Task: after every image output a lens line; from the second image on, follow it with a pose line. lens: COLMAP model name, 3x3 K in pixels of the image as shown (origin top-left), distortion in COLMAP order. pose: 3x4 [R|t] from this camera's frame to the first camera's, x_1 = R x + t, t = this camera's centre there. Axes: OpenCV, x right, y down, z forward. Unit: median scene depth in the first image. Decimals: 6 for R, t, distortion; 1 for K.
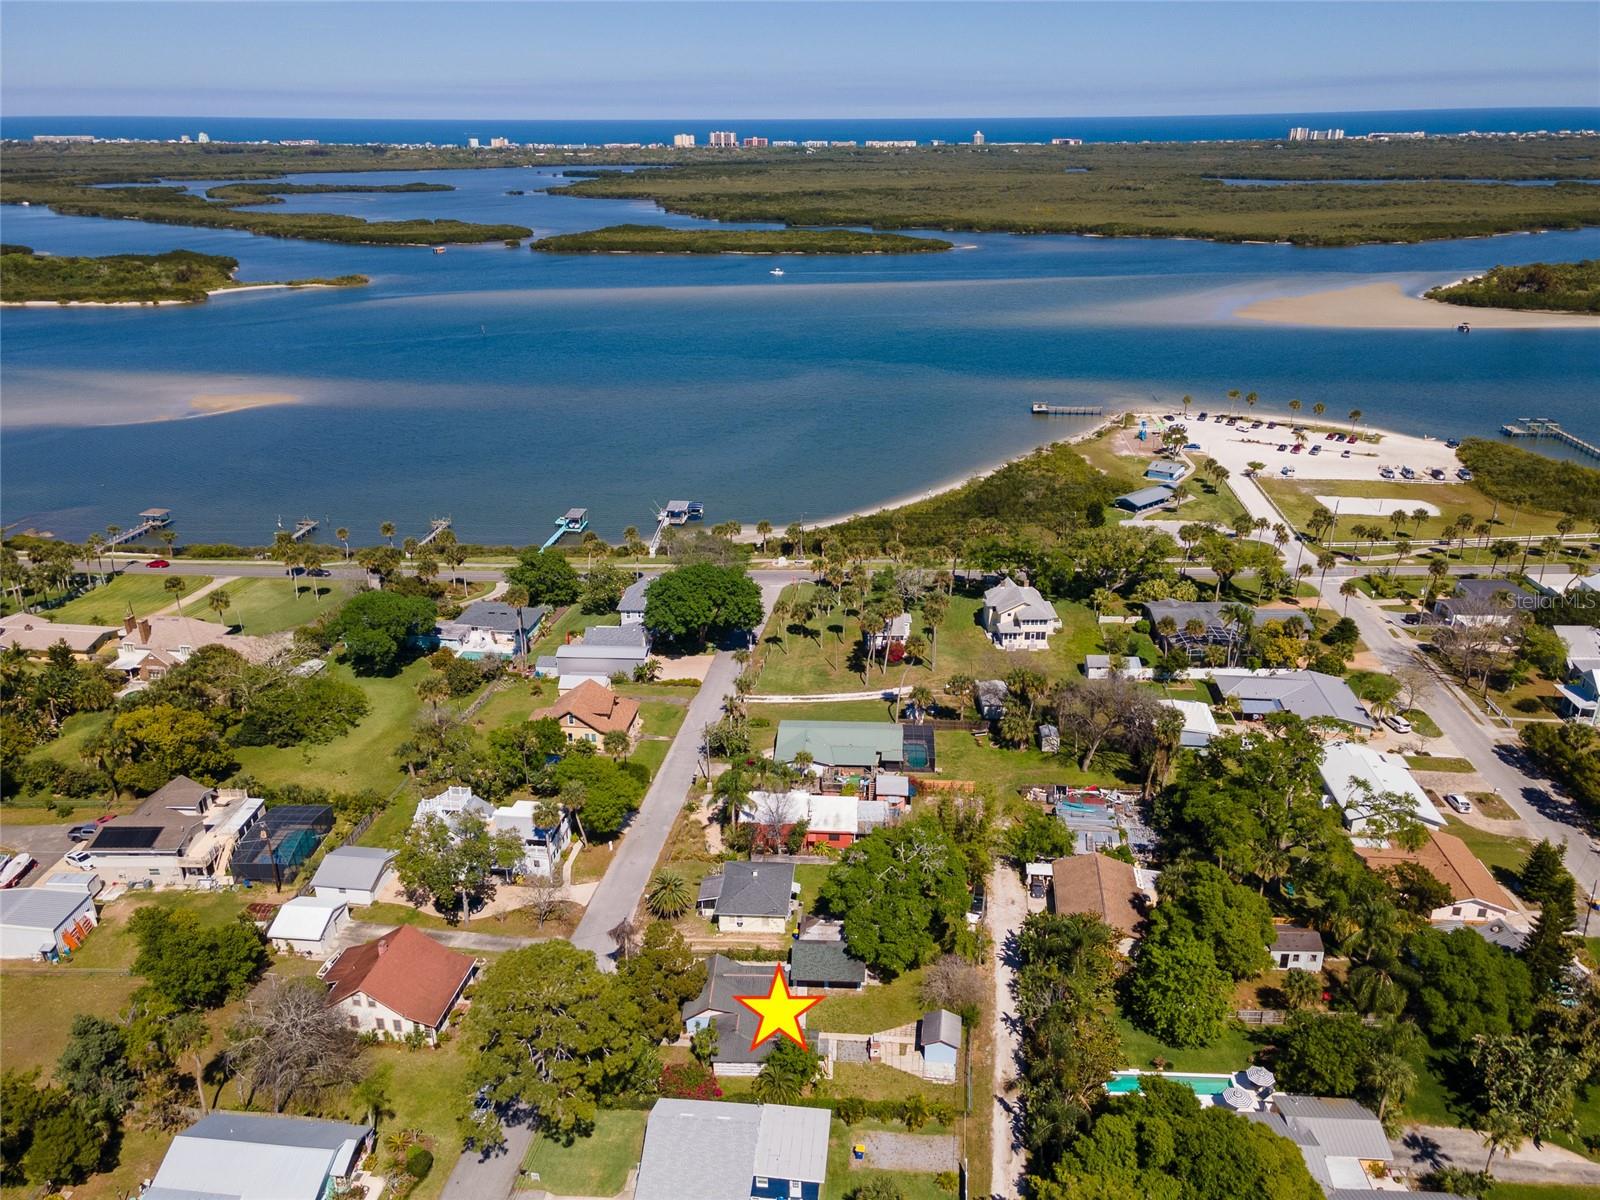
lens RADIAL K [[1159.6, 0, 833.0], [0, 1159.6, 603.7], [0, 0, 1]] dist [0.047752, 0.005972]
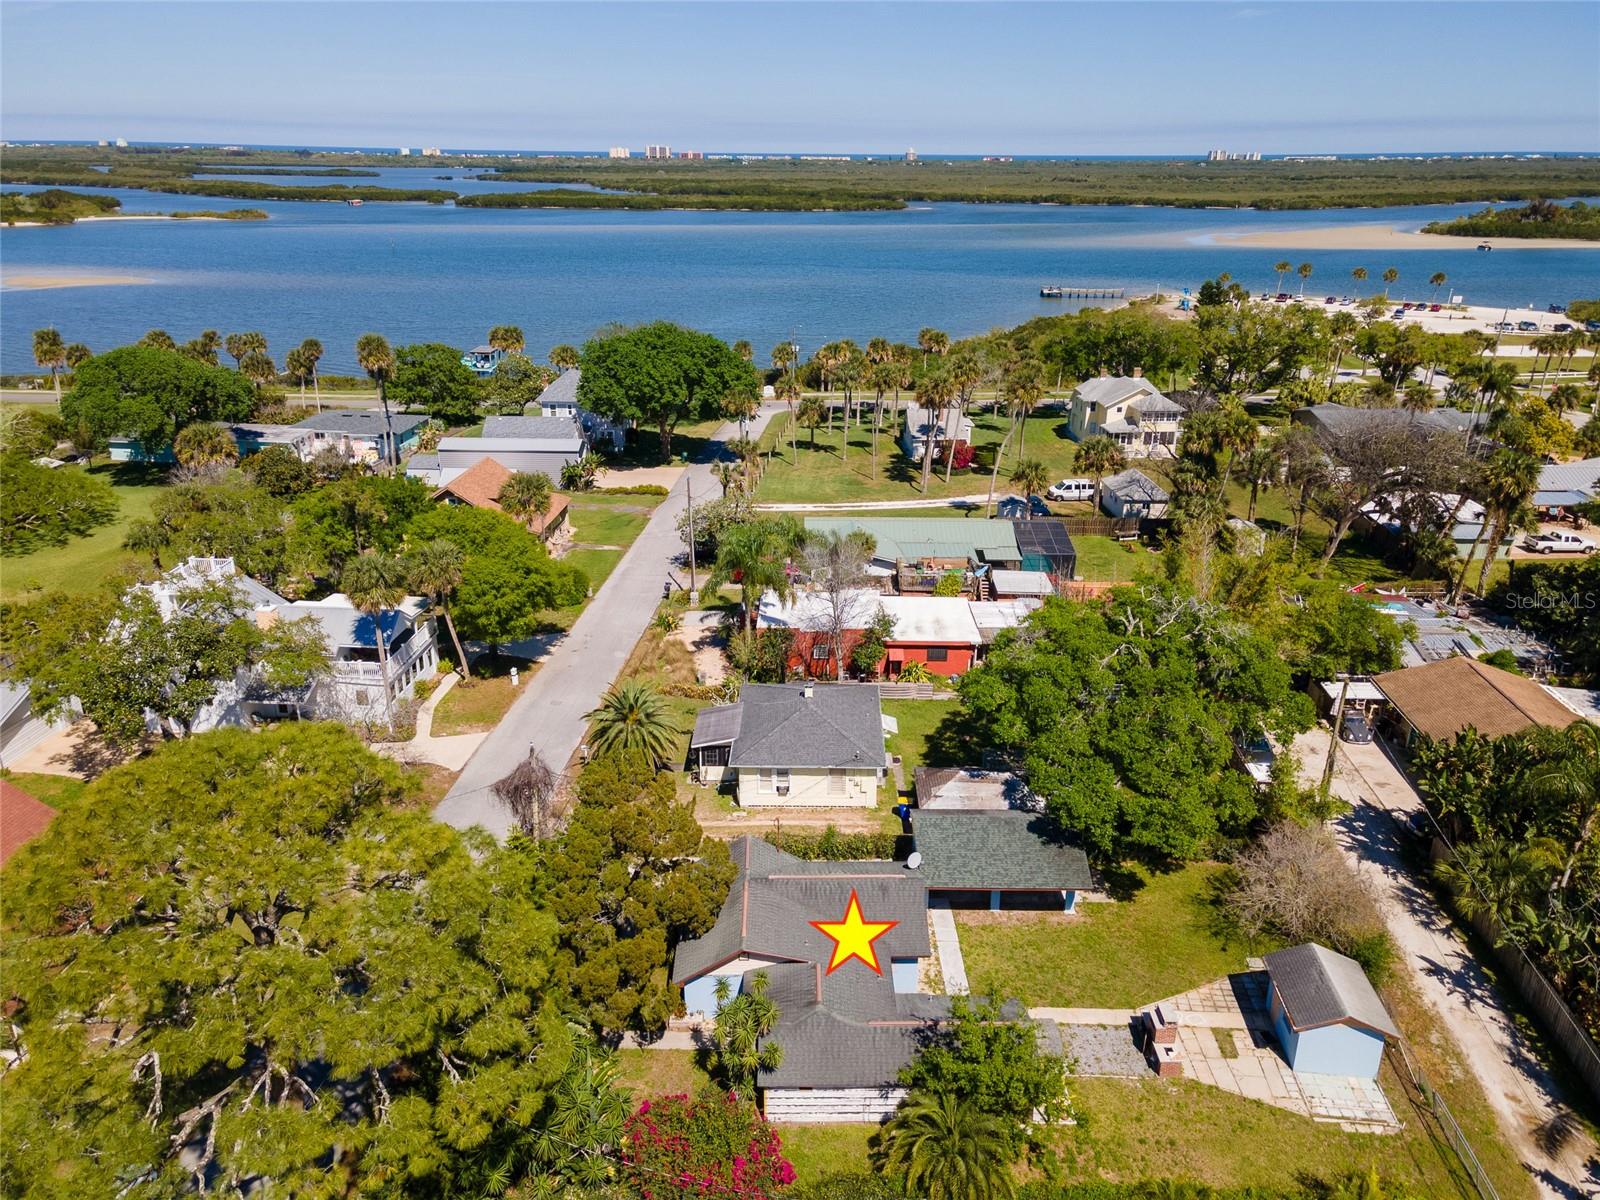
lens RADIAL K [[1143.5, 0, 820.1], [0, 1143.5, 593.3], [0, 0, 1]] dist [0.050150, 0.001497]
pose [[0.999003, -0.012222, 0.042929, -0.078400], [0.013276, 0.999615, -0.024348, 0.193114], [-0.042615, 0.024894, 0.998781, 0.497588]]
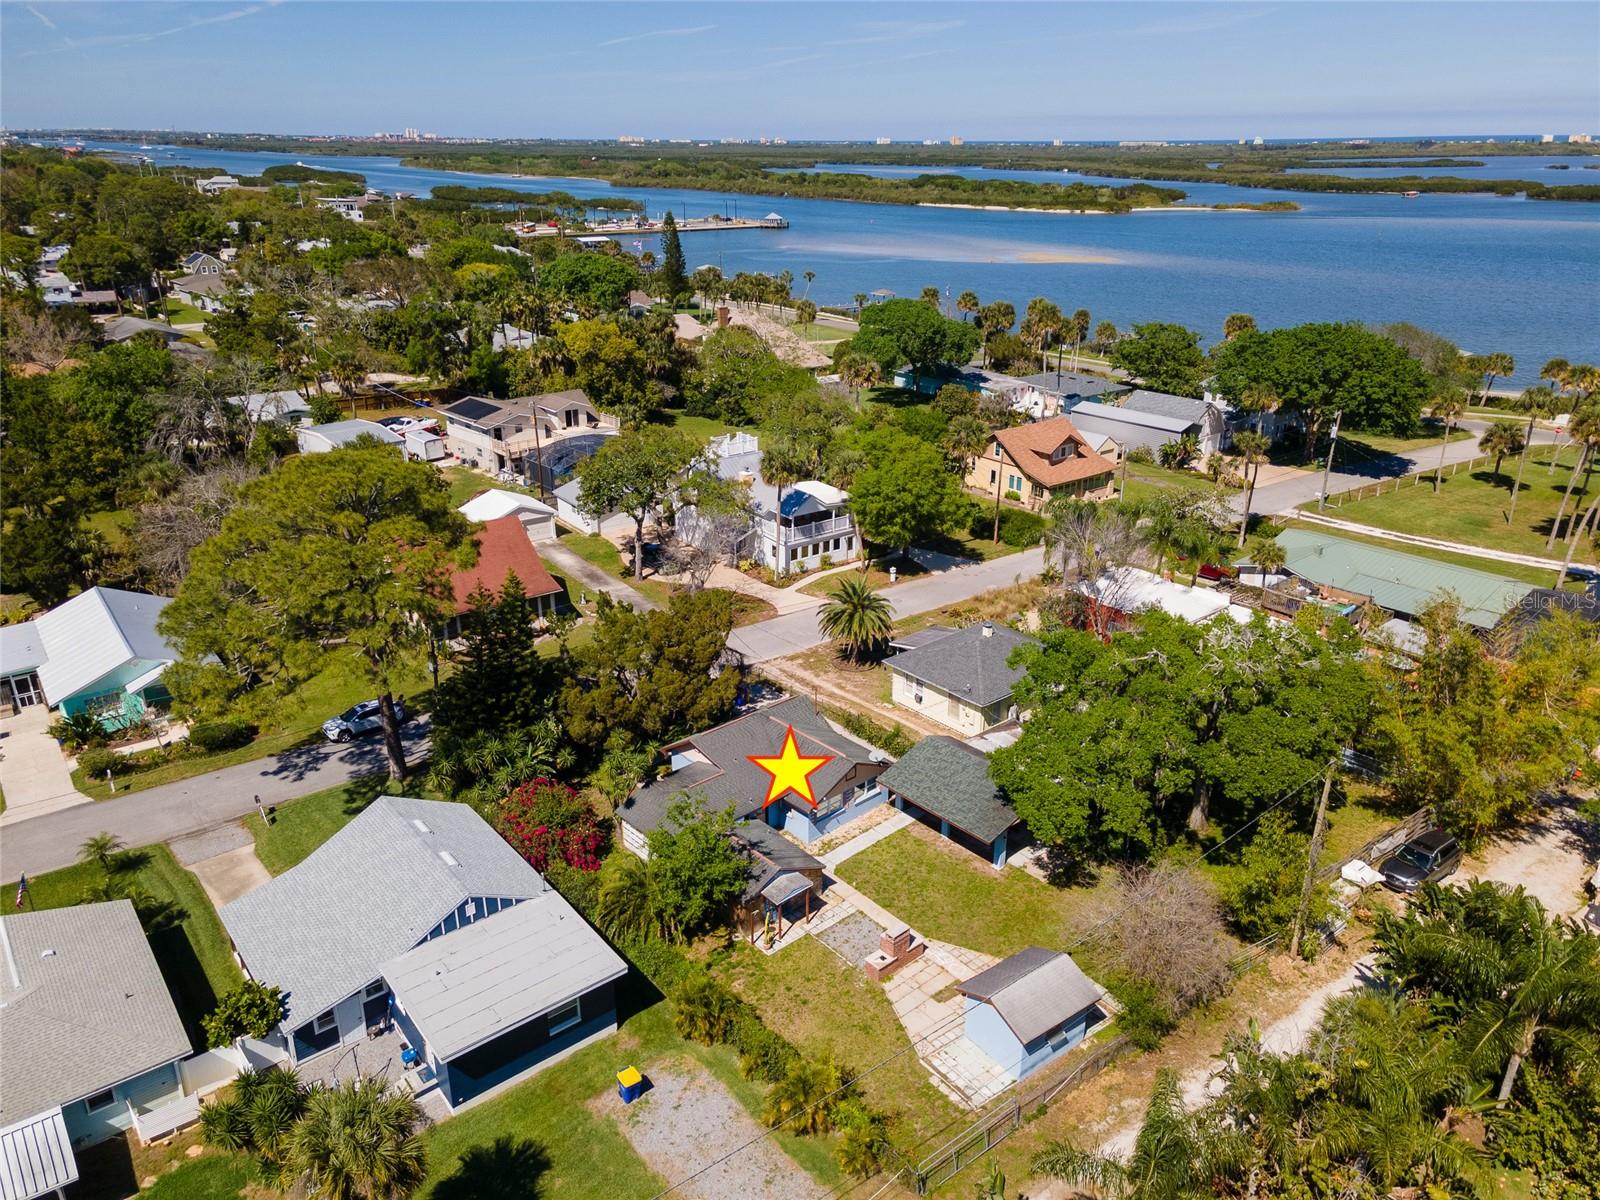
lens RADIAL K [[1159.6, 0, 833.0], [0, 1159.6, 603.7], [0, 0, 1]] dist [0.047752, 0.005972]
pose [[0.698114, 0.262251, -0.666229, 0.226200], [-0.271636, 0.957950, 0.092446, 0.180846], [0.662458, 0.116434, 0.739995, 0.530471]]
